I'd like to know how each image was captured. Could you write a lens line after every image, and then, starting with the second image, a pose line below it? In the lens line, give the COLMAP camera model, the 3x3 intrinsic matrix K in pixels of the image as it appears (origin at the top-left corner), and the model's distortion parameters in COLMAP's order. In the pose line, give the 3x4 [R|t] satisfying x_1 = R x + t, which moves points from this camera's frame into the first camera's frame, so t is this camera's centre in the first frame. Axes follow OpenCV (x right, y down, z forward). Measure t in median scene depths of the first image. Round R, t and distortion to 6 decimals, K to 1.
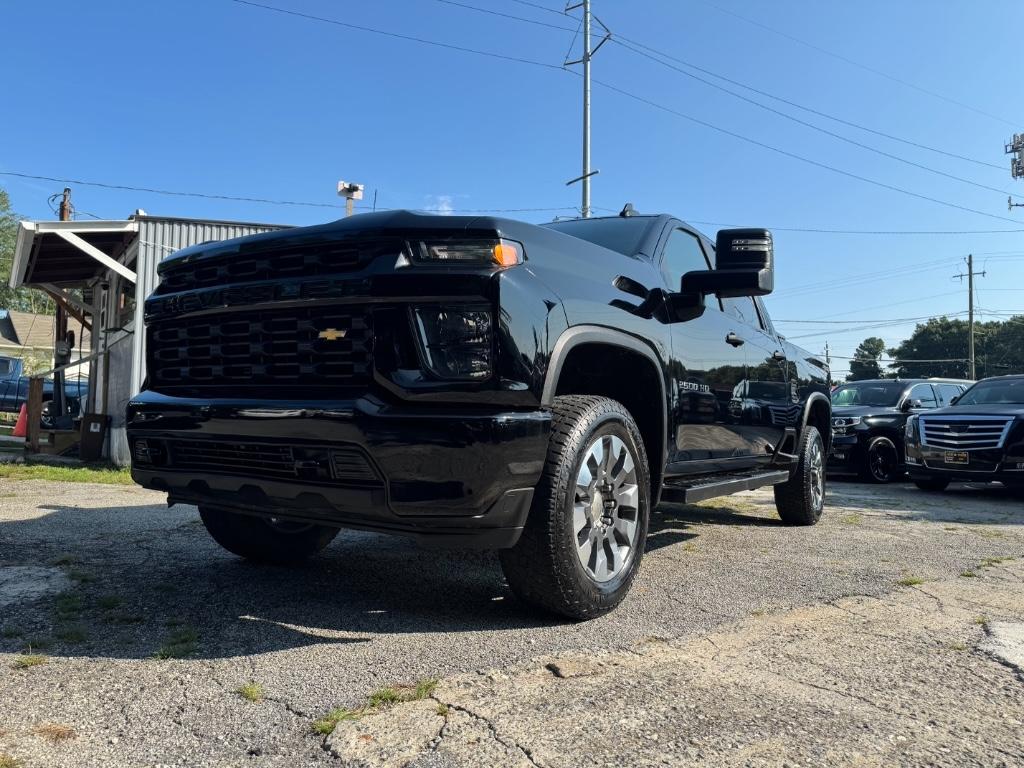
lens RADIAL K [[695.0, 0, 515.0], [0, 695.0, 385.2], [0, 0, 1]] dist [0.024008, -0.024896]
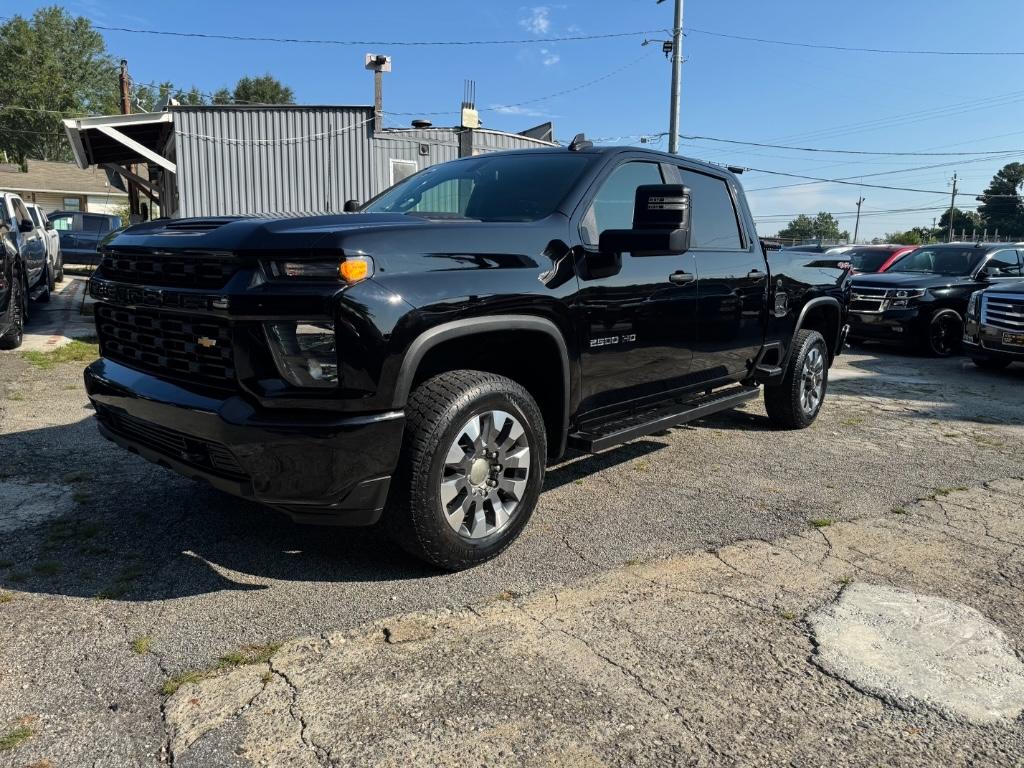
lens RADIAL K [[696.5, 0, 521.7], [0, 696.5, 366.6], [0, 0, 1]] dist [0.007013, -0.002118]
pose [[0.991629, 0.020174, -0.127530, 0.311297], [0.007002, 0.977862, 0.209134, -0.215239], [0.128926, -0.208276, 0.969536, -0.034629]]
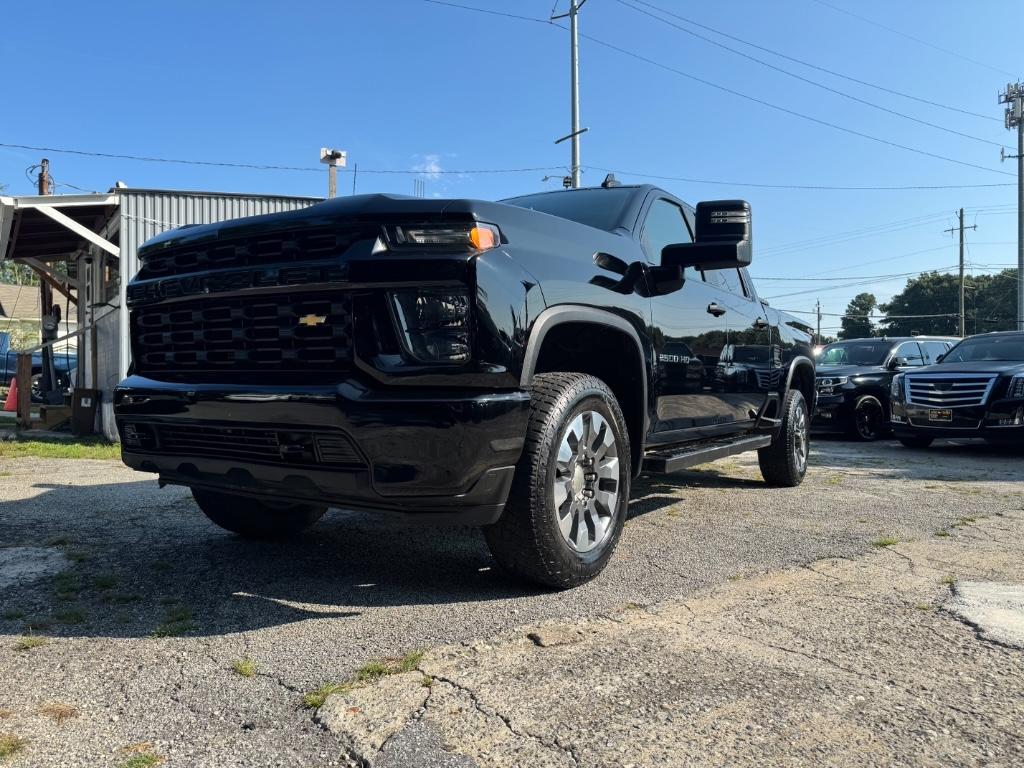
lens RADIAL K [[695.0, 0, 515.0], [0, 695.0, 385.2], [0, 0, 1]] dist [0.024008, -0.024896]
pose [[0.999773, -0.019111, 0.009373, 0.016875], [0.018574, 0.998347, 0.054392, -0.022516], [-0.010397, -0.054206, 0.998476, -0.017949]]
